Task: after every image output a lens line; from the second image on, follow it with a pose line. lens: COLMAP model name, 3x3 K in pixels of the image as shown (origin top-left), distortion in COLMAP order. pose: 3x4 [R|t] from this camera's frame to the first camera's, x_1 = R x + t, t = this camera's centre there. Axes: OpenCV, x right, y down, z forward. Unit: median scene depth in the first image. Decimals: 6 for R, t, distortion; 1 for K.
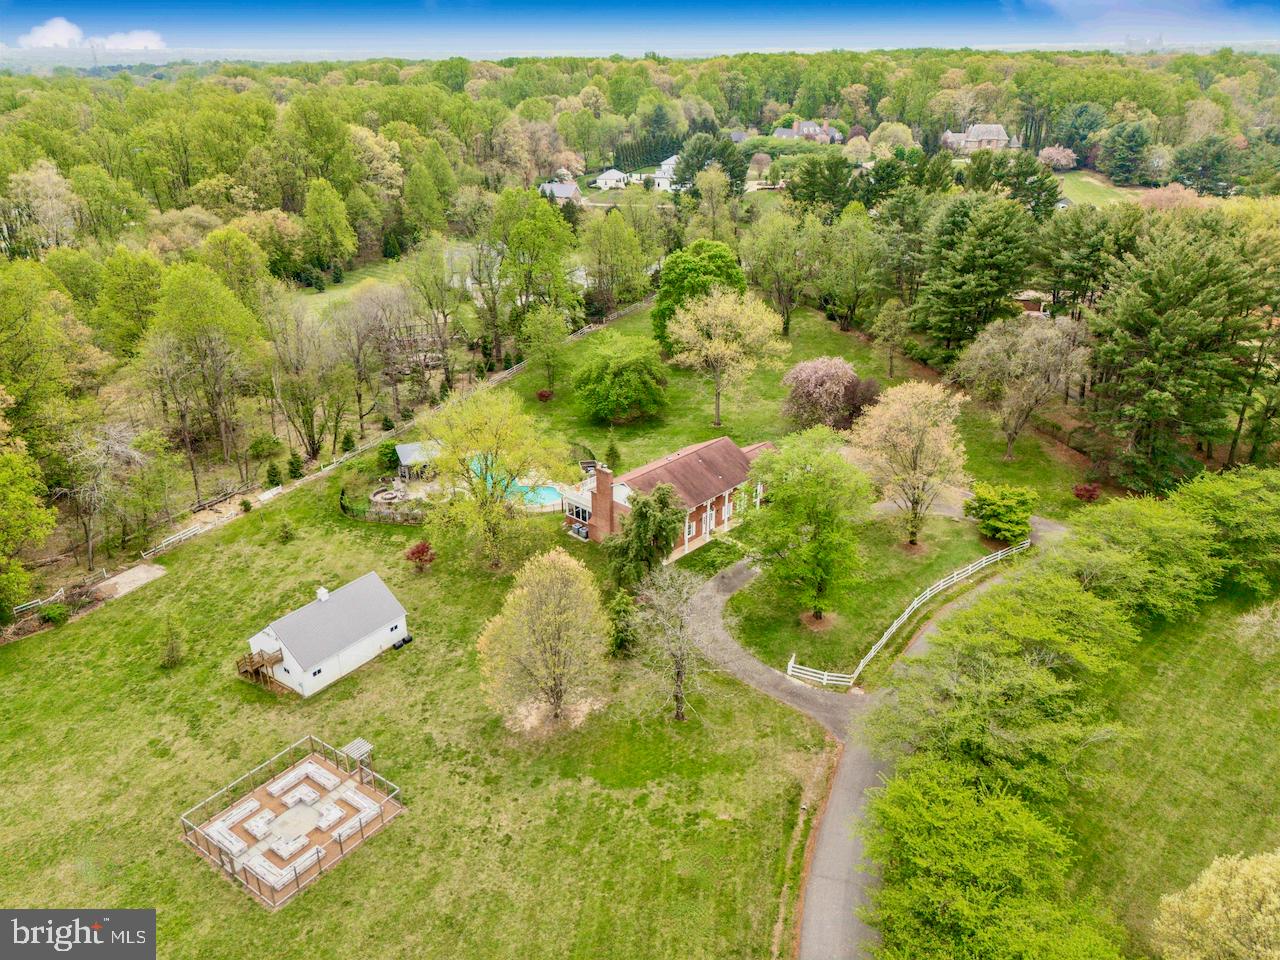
lens RADIAL K [[922.9, 0, 640.0], [0, 922.9, 480.0], [0, 0, 1]] dist [0.075458, -0.068871]
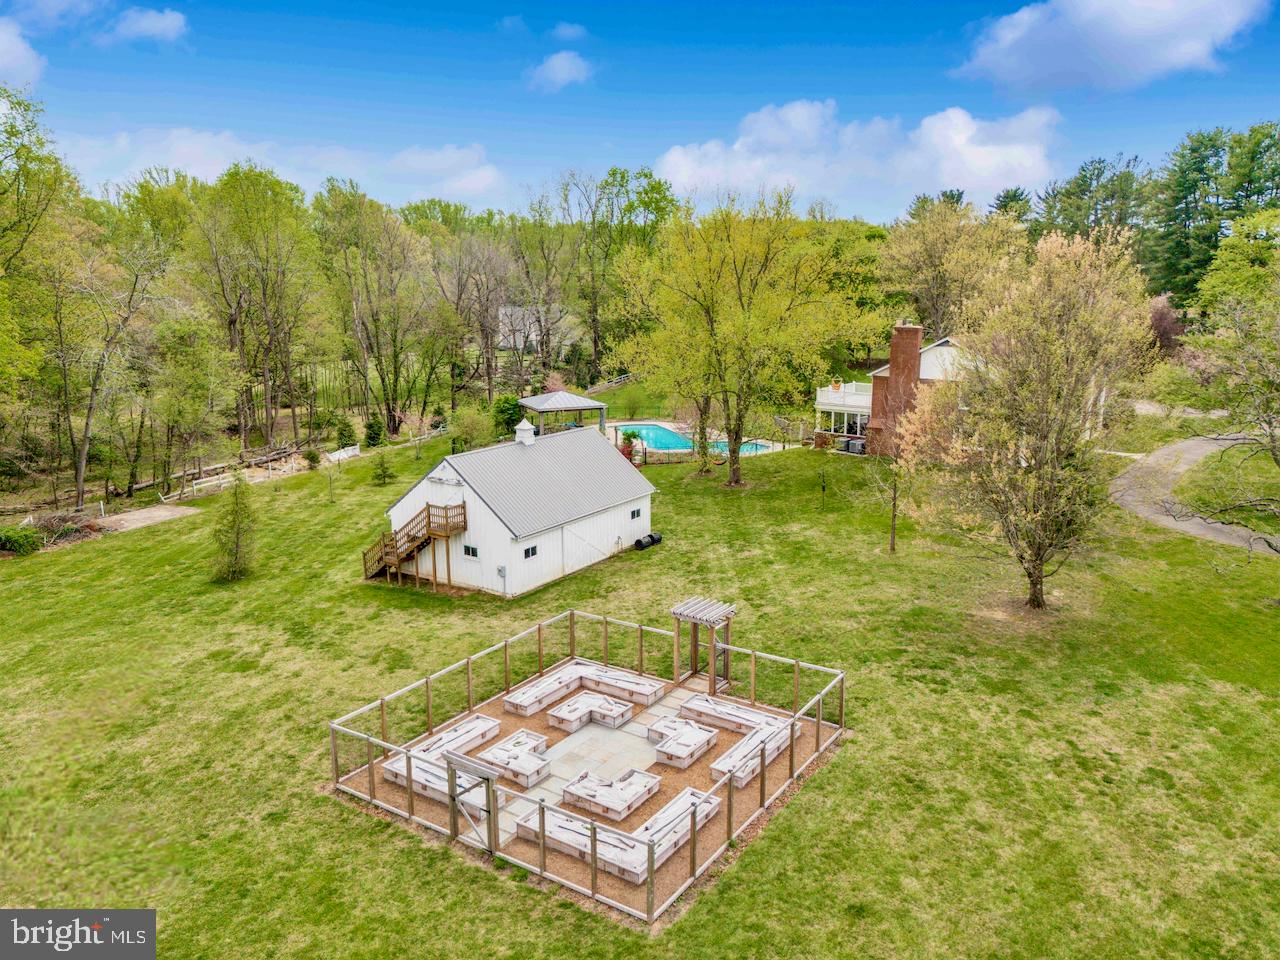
lens RADIAL K [[922.9, 0, 640.0], [0, 922.9, 480.0], [0, 0, 1]] dist [0.075458, -0.068871]
pose [[0.999267, -0.006368, 0.037755, -0.333347], [0.014467, 0.975771, -0.218314, 0.308259], [-0.035450, 0.218700, 0.975148, 0.529700]]
